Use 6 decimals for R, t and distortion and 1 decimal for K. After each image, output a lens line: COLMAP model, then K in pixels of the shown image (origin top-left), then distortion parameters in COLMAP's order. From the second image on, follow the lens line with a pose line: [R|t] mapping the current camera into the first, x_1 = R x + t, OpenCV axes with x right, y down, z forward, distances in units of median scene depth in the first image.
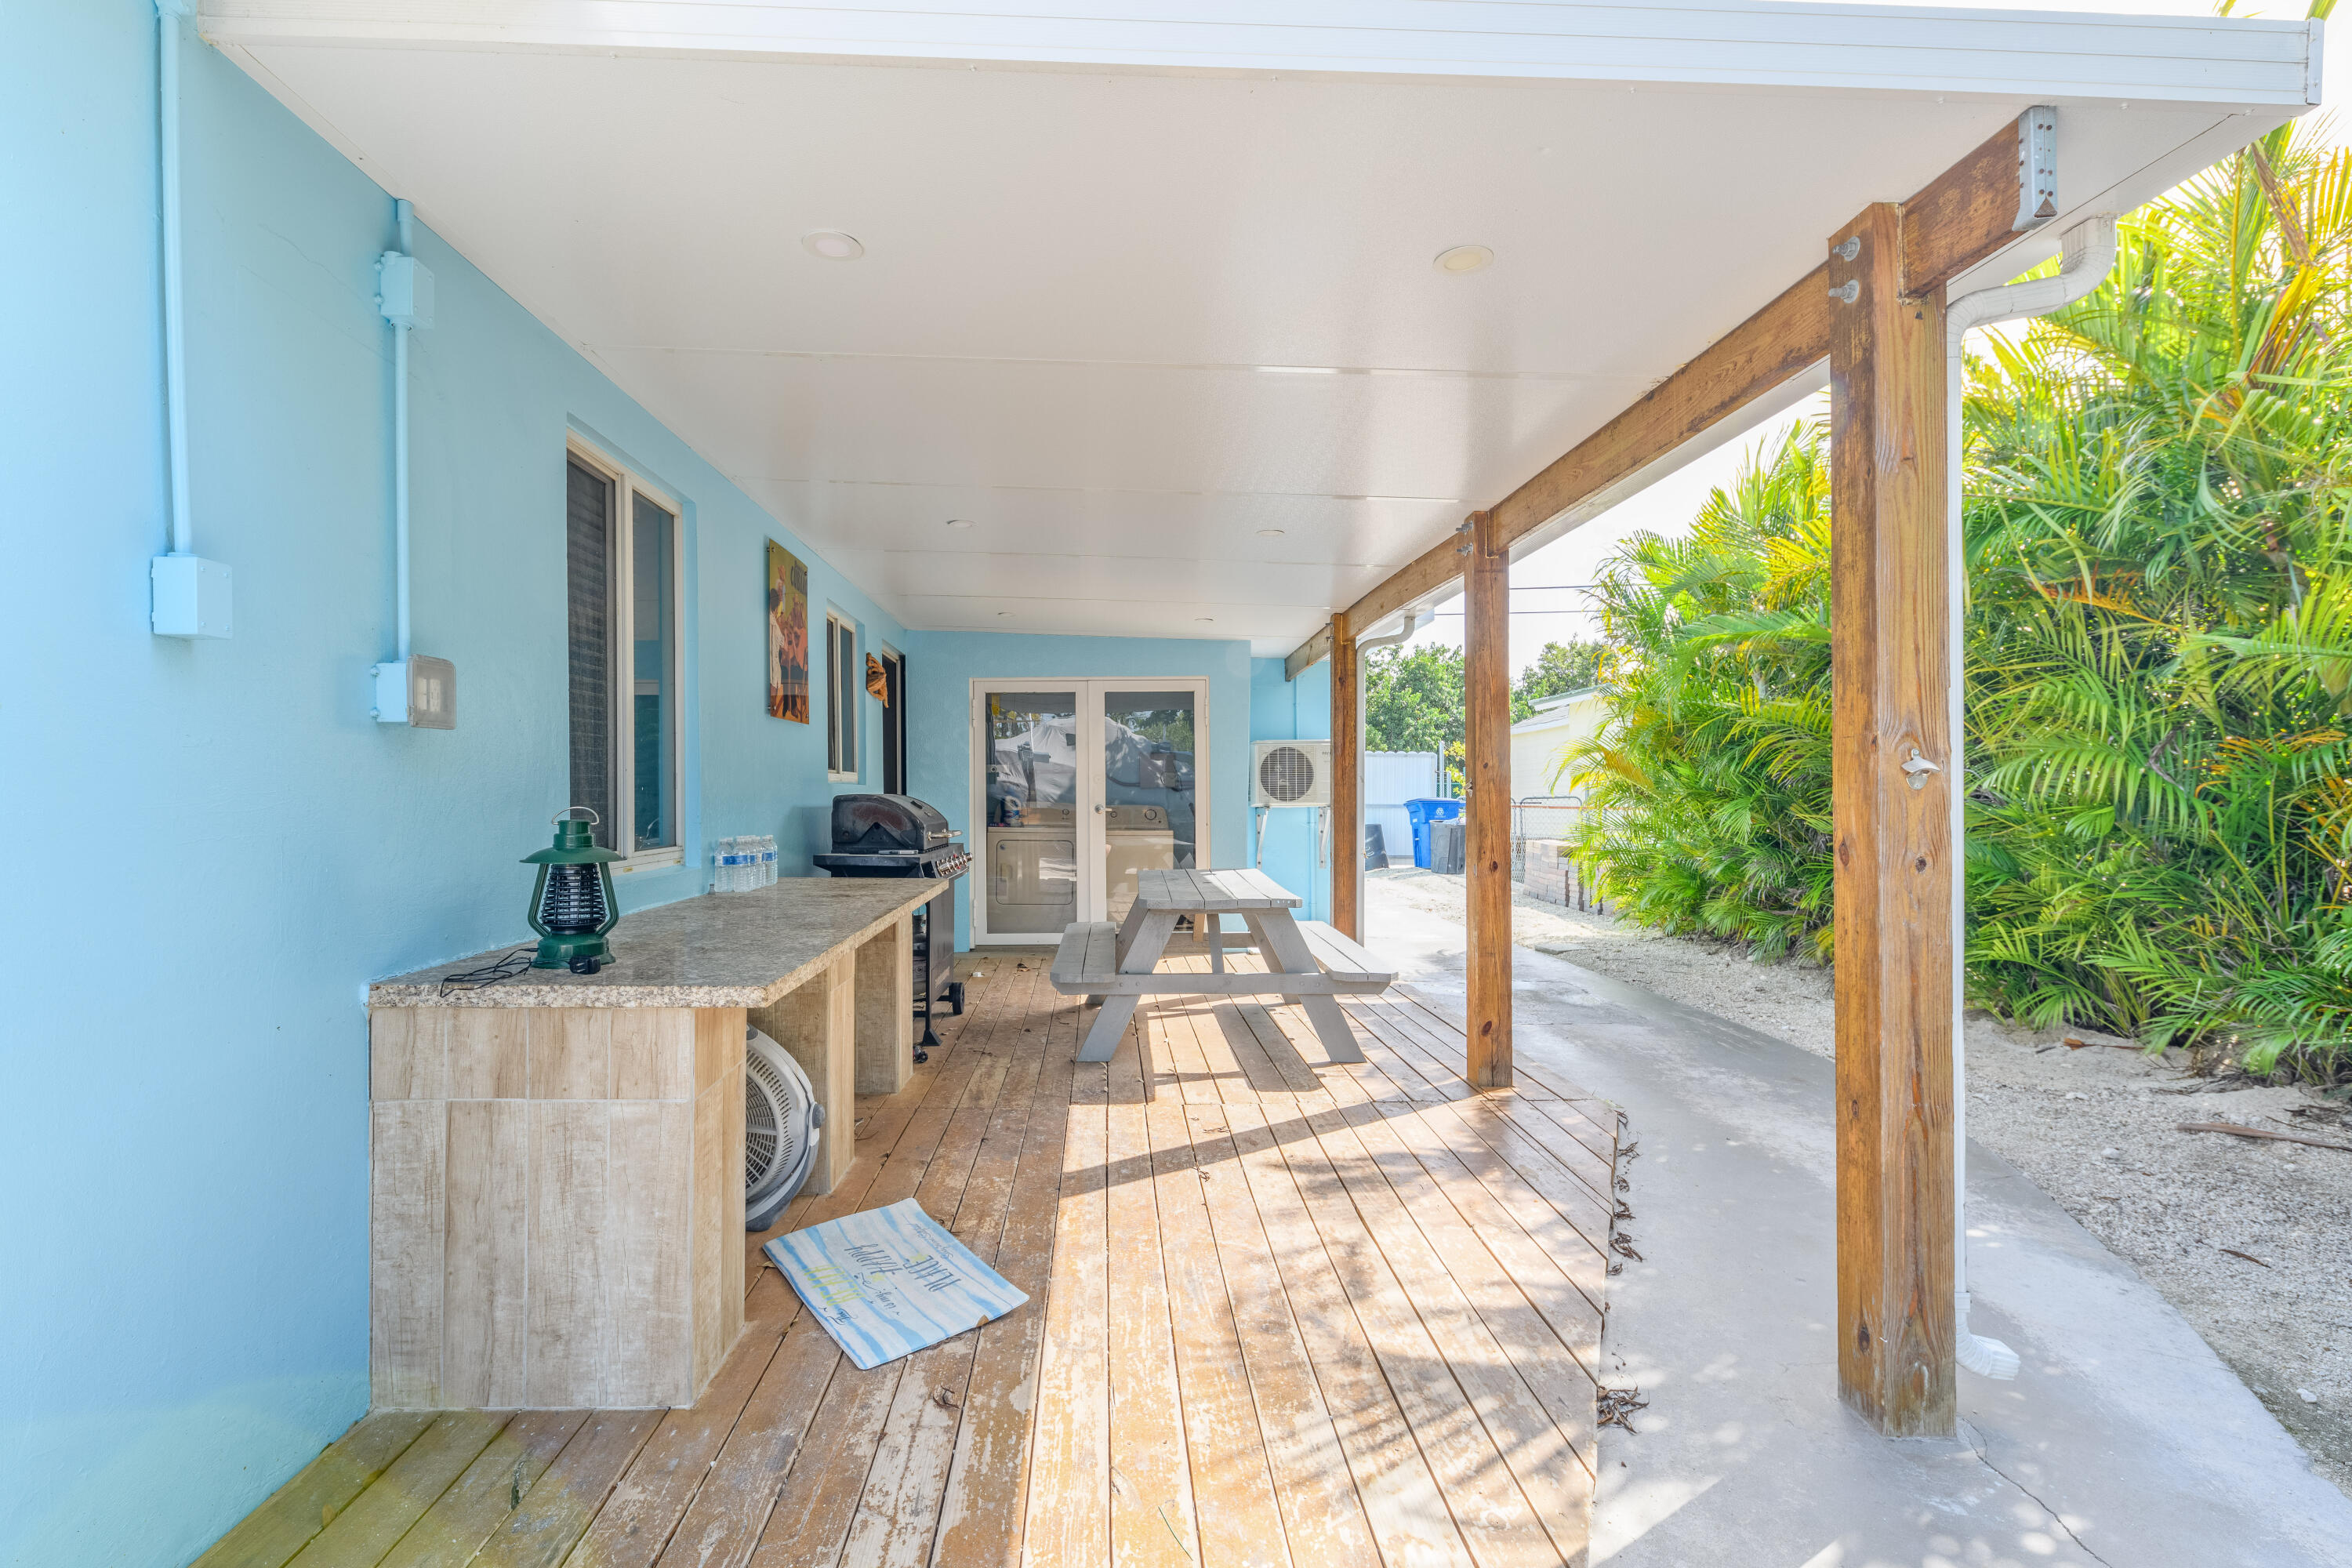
lens RADIAL K [[1076.7, 0, 1131.9], [0, 1076.7, 772.1], [0, 0, 1]] dist [-0.000109, -0.000071]
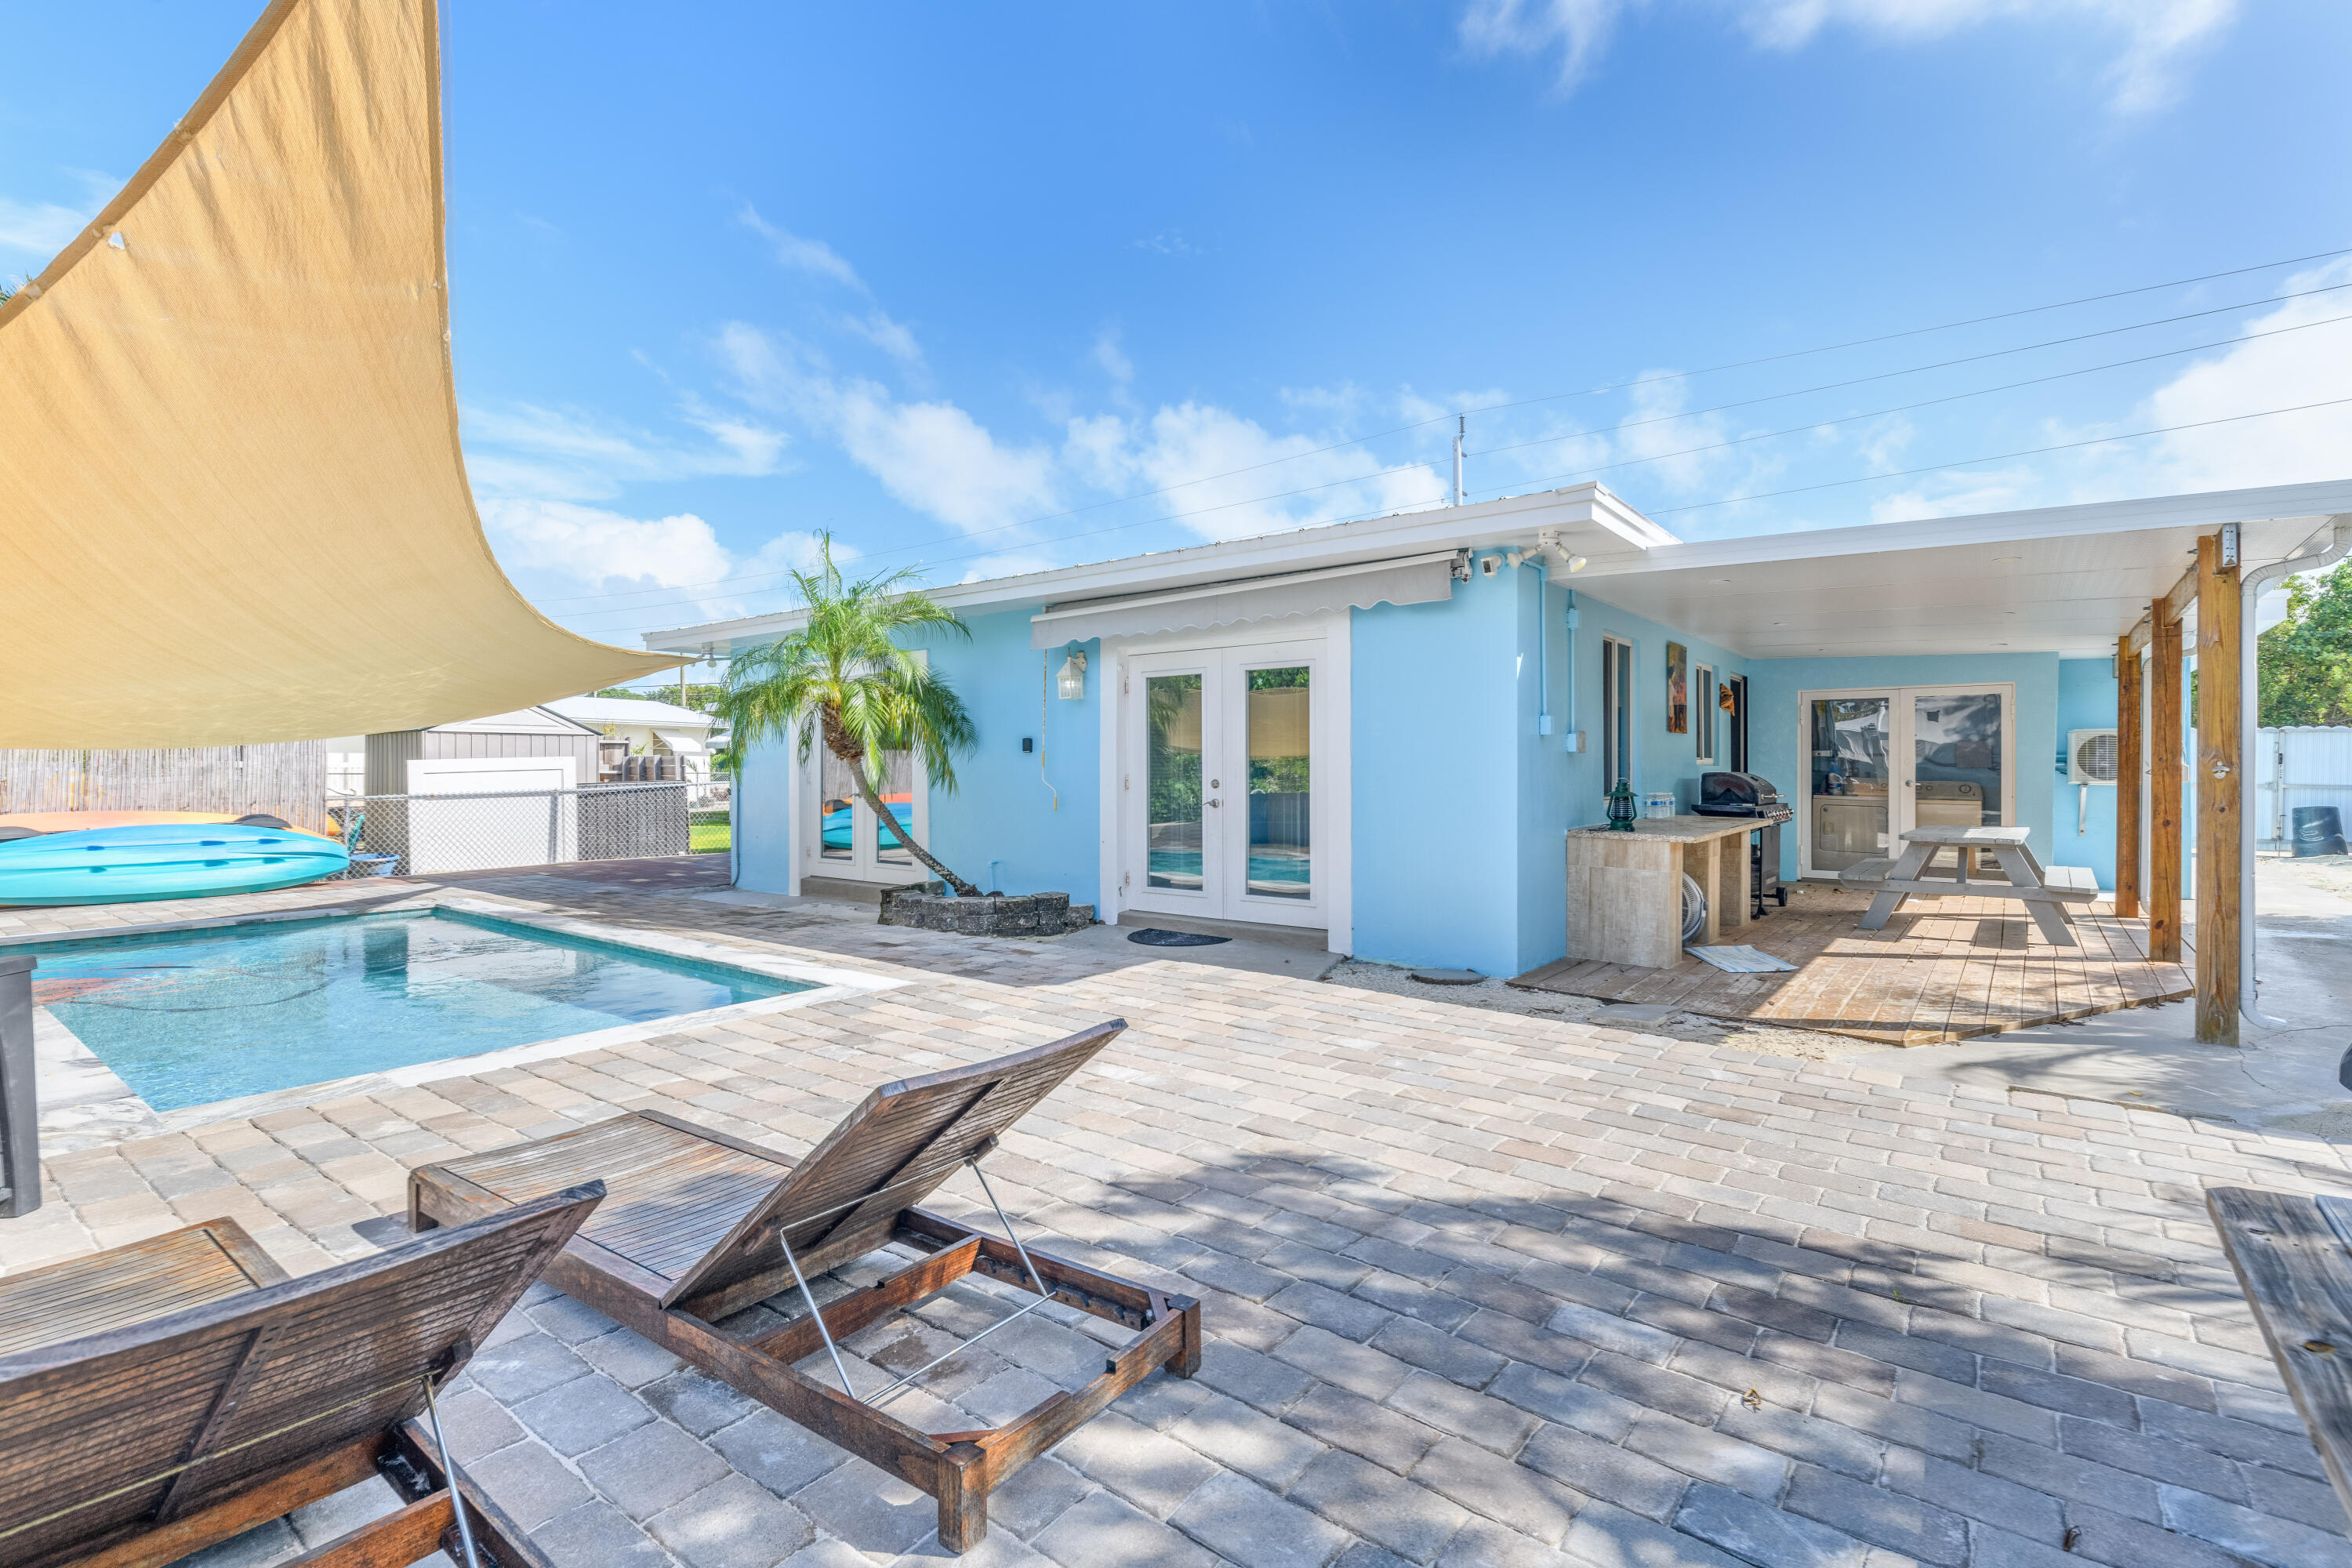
lens RADIAL K [[1076.7, 0, 1131.9], [0, 1076.7, 772.1], [0, 0, 1]] dist [-0.000109, -0.000071]
pose [[0.747024, 0.009052, -0.664735, 0.218194], [0.008745, 0.999687, 0.023440, -0.031682], [0.664739, -0.023324, 0.746711, -1.026746]]
